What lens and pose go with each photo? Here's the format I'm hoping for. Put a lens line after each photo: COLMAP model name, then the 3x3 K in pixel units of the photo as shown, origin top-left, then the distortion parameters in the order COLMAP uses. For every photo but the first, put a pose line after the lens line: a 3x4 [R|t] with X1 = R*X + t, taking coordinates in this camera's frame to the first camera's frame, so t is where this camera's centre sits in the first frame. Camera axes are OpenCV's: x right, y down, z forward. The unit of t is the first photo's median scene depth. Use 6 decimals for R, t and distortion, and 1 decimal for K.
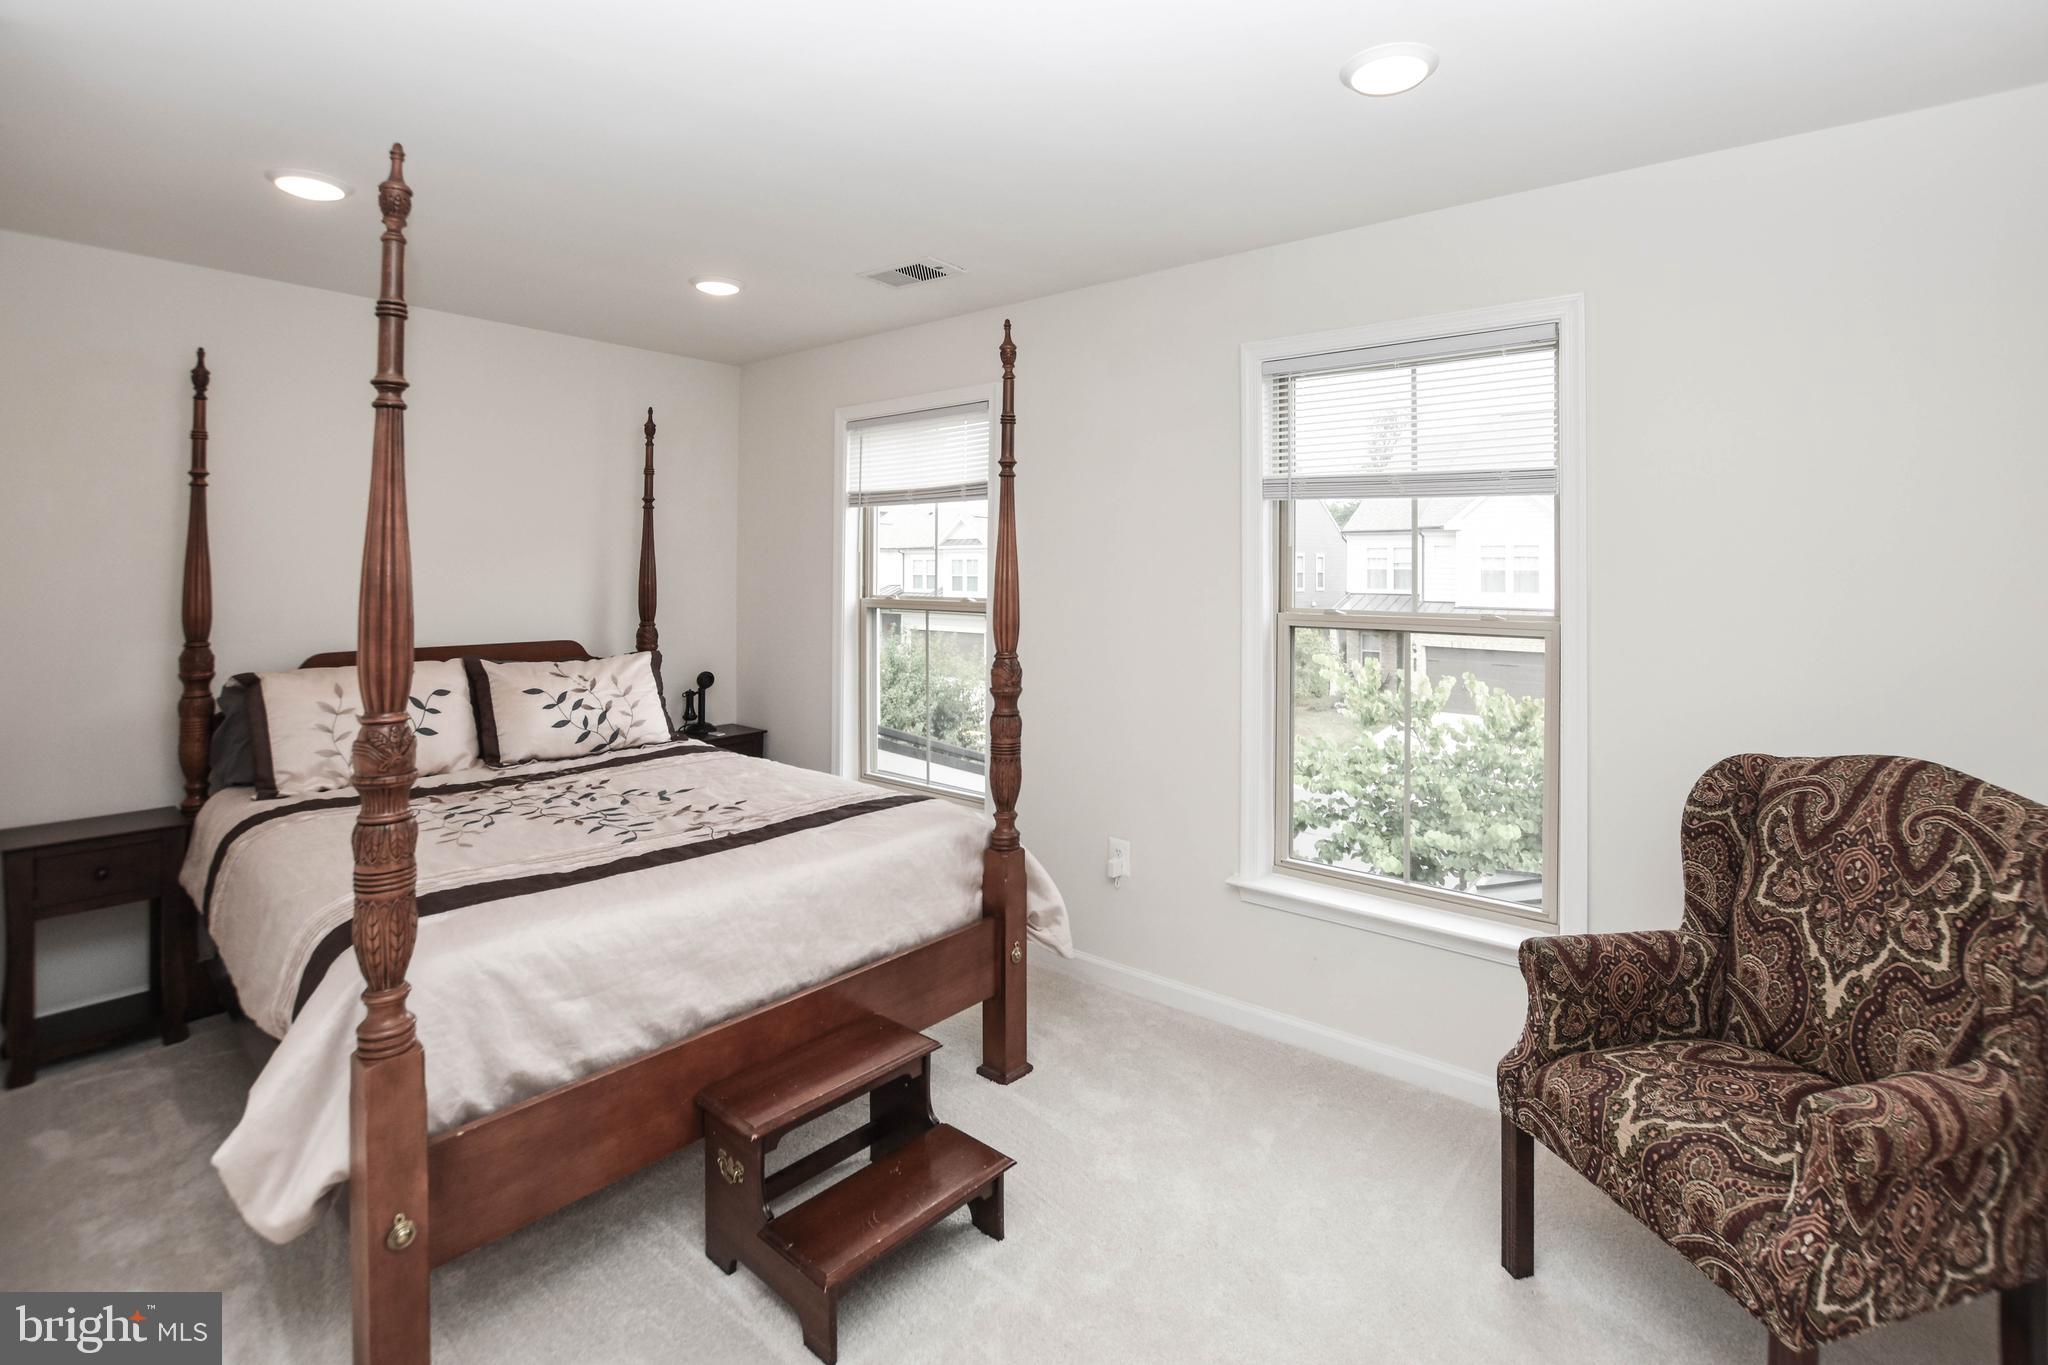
lens RADIAL K [[926.6, 0, 1016.9], [0, 926.6, 622.3], [0, 0, 1]] dist [-0.042574, 0.000129]
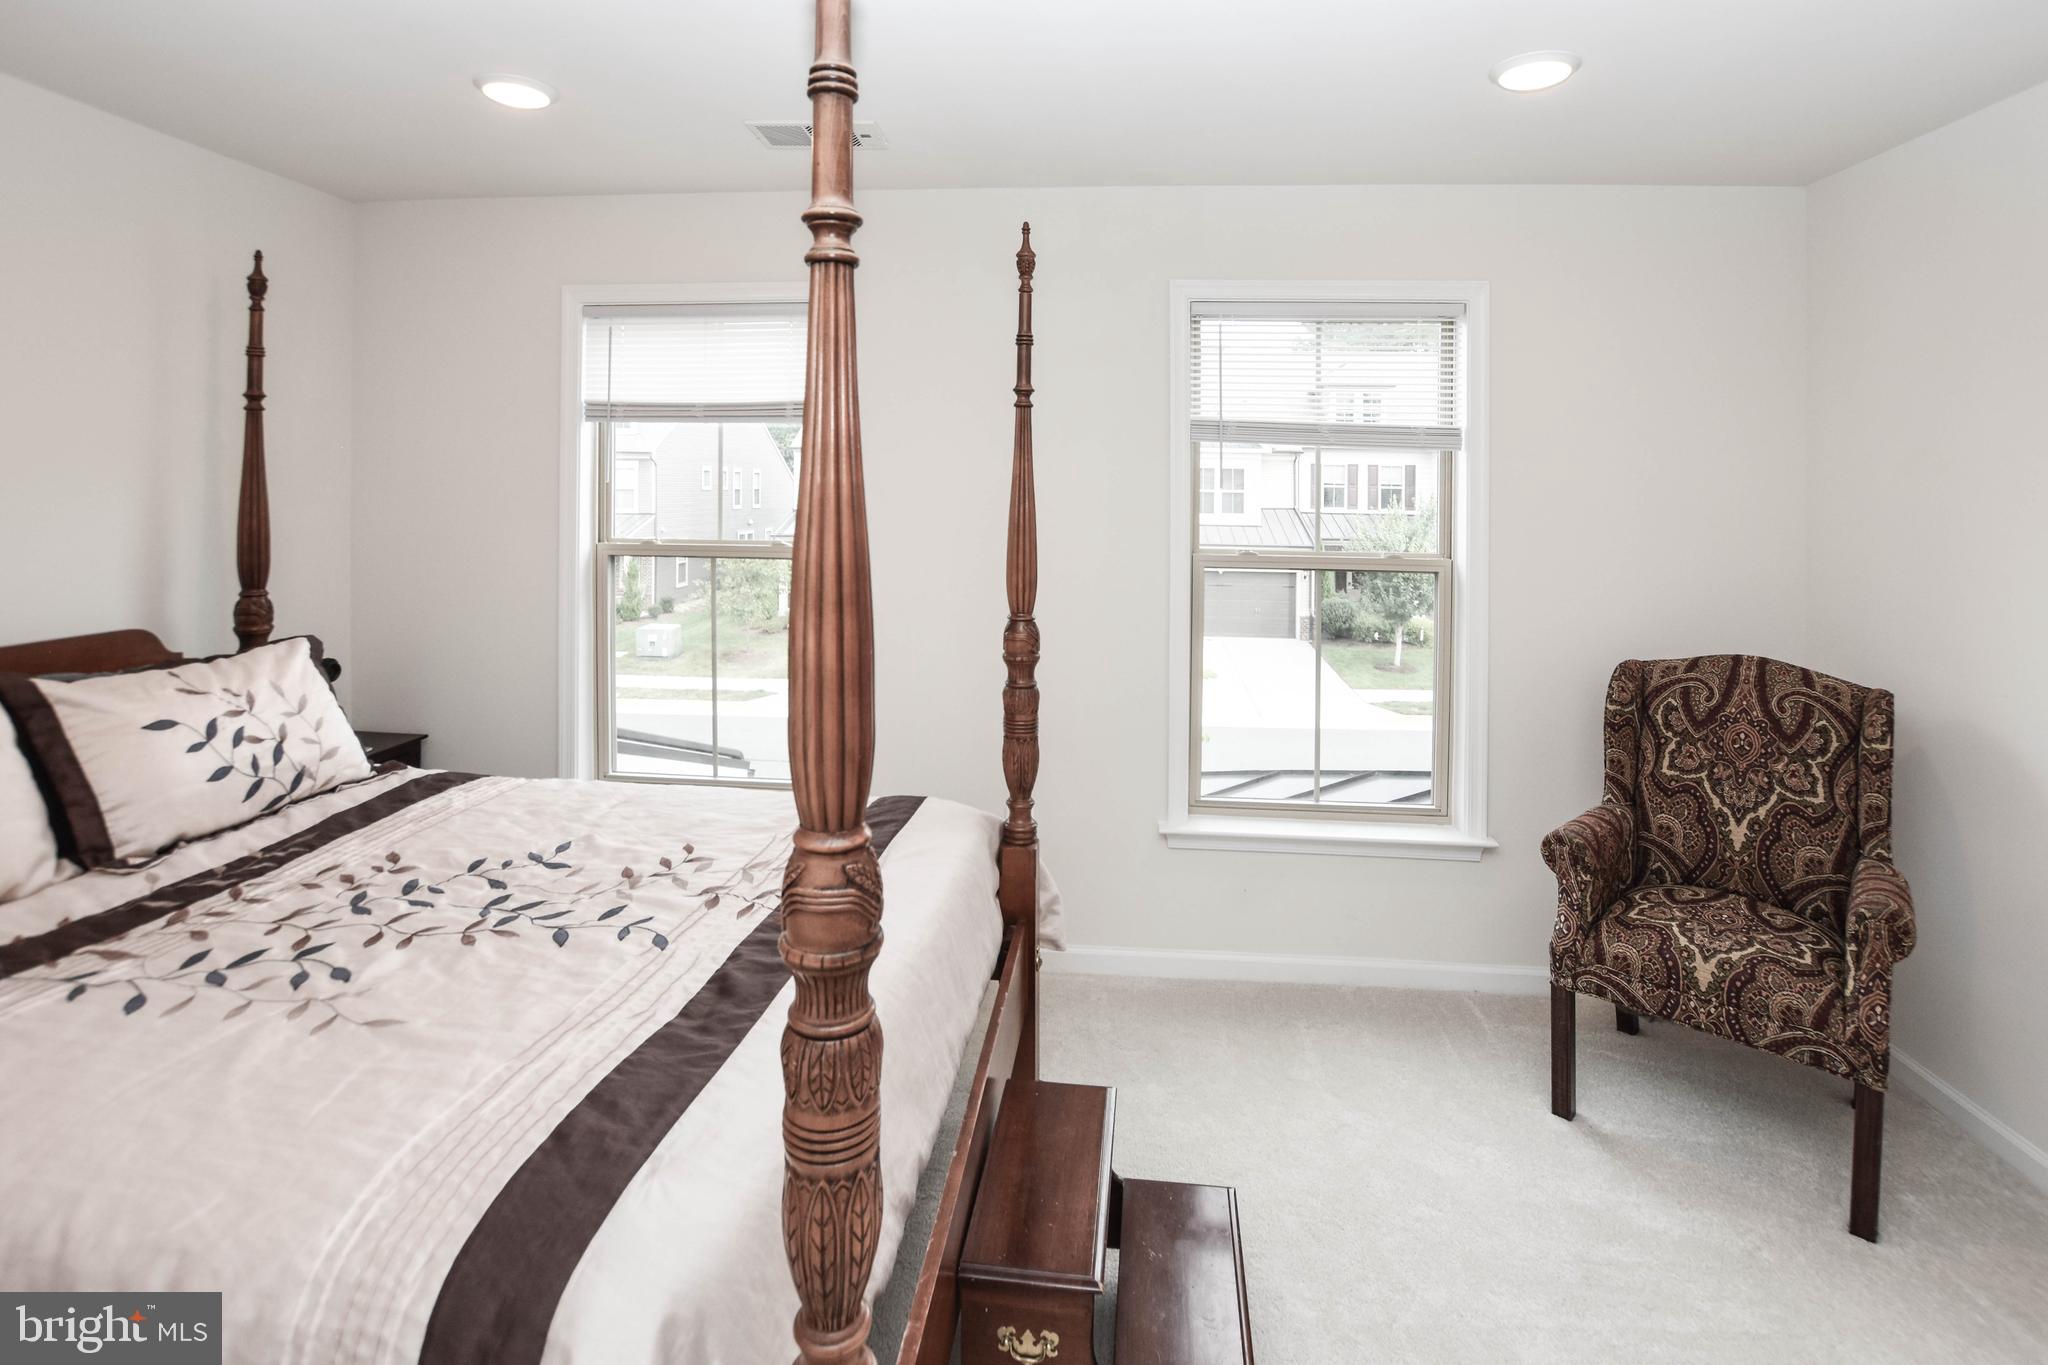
lens RADIAL K [[928.3, 0, 1357.4], [0, 928.3, 572.2], [0, 0, 1]] dist [-0.040628, 0.000571]
pose [[0.812364, -0.032191, 0.582262, -0.338882], [0.021656, 0.999452, 0.025041, -0.027833], [-0.582749, -0.007733, 0.812615, 0.178669]]
